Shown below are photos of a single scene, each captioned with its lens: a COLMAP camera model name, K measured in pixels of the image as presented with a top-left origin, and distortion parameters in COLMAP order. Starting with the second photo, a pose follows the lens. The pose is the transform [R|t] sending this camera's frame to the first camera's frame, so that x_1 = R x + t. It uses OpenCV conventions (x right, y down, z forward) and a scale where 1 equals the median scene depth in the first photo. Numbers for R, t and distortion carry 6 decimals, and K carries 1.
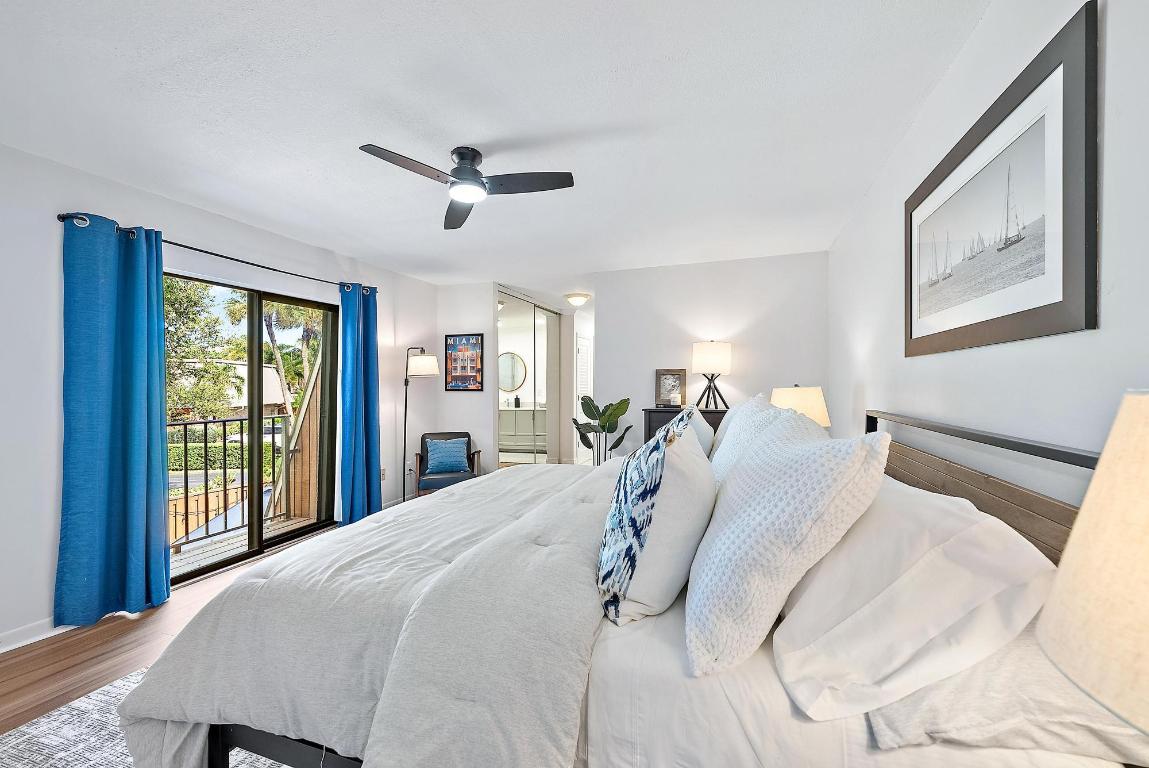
lens RADIAL K [[465.5, 0, 589.4], [0, 465.5, 384.1], [0, 0, 1]] dist [0.052316, 0.000073]
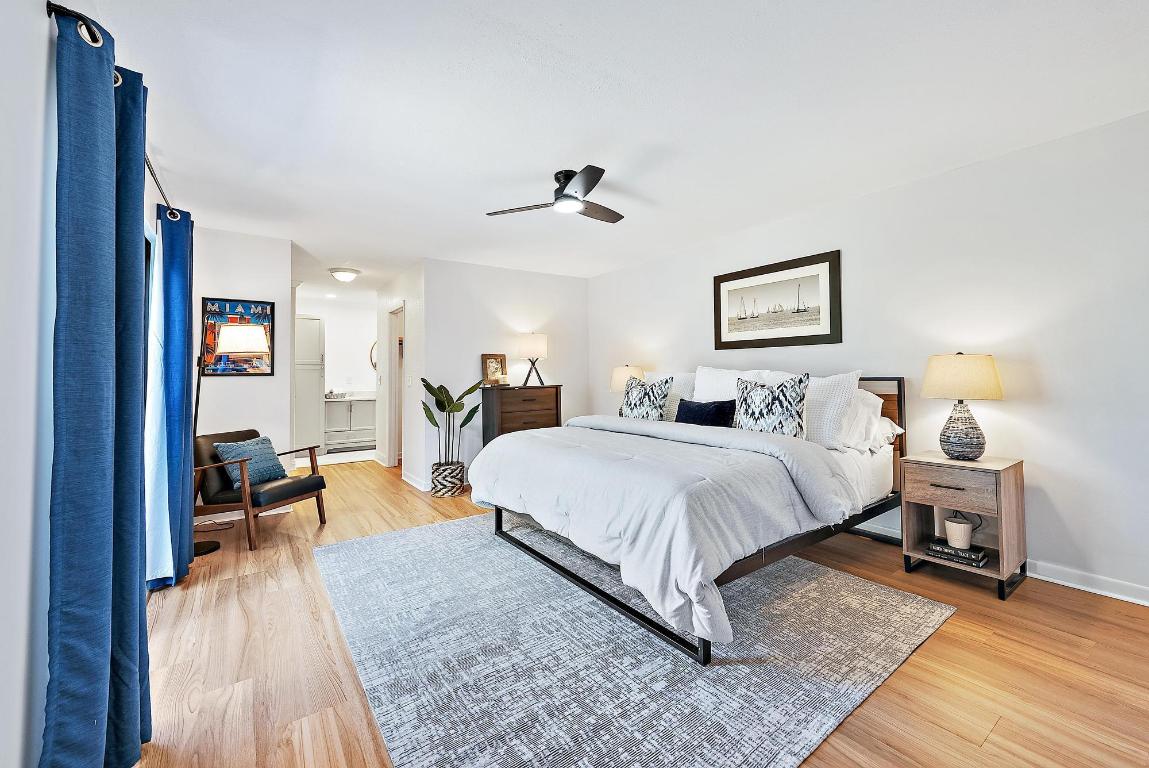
lens RADIAL K [[465.5, 0, 589.4], [0, 465.5, 384.1], [0, 0, 1]] dist [0.052316, 0.000073]
pose [[0.574506, -0.026645, 0.818067, -0.704745], [0.013328, 0.999642, 0.023199, 0.020779], [-0.818392, -0.002425, 0.574655, 0.133709]]
